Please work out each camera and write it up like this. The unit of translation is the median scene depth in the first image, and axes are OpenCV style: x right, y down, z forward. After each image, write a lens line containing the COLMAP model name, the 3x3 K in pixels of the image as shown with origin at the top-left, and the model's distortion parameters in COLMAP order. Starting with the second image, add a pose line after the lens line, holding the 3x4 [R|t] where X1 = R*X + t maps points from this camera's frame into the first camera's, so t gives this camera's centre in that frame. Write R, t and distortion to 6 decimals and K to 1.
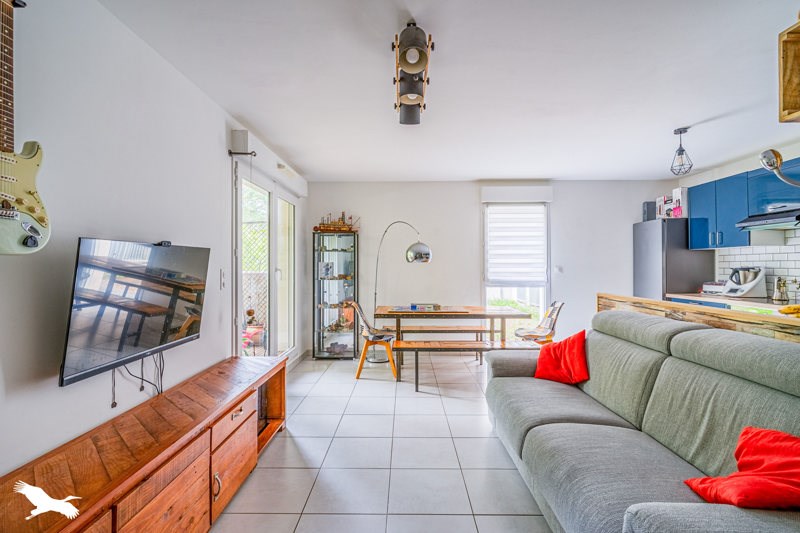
lens RADIAL K [[386.6, 0, 402.3], [0, 386.6, 262.9], [0, 0, 1]] dist [0.000376, 0.001536]
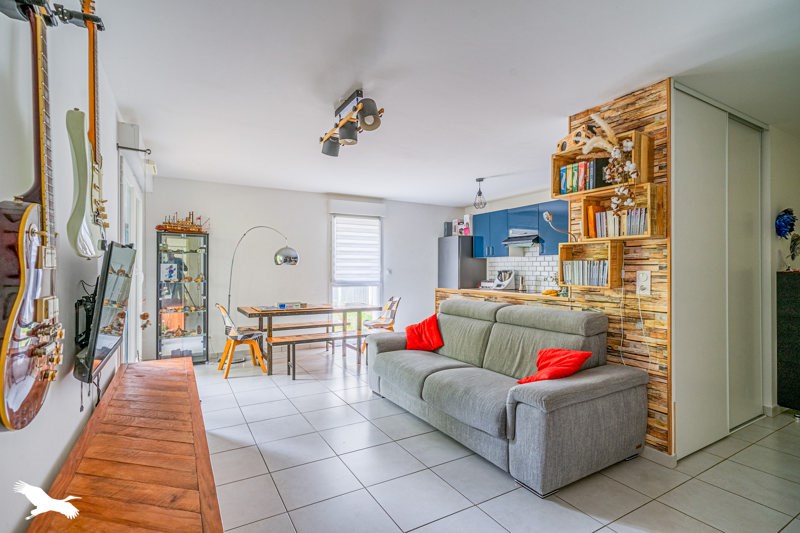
lens RADIAL K [[386.6, 0, 400.8], [0, 386.6, 269.1], [0, 0, 1]] dist [0.000376, 0.001536]
pose [[0.861332, 0.003756, 0.508029, -0.245790], [-0.008487, 0.999940, 0.006997, -0.000688], [-0.507972, -0.010339, 0.861312, -0.115070]]
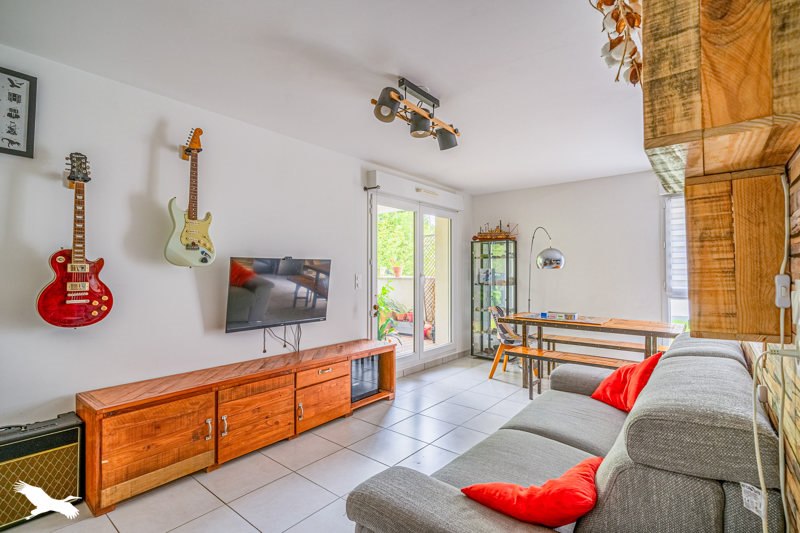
lens RADIAL K [[386.6, 0, 388.6], [0, 386.6, 267.2], [0, 0, 1]] dist [0.000376, 0.001536]
pose [[0.768327, -0.005469, -0.640034, 0.361482], [0.002586, 0.999982, -0.005440, -0.000696], [0.640052, 0.002525, 0.768327, 0.006516]]
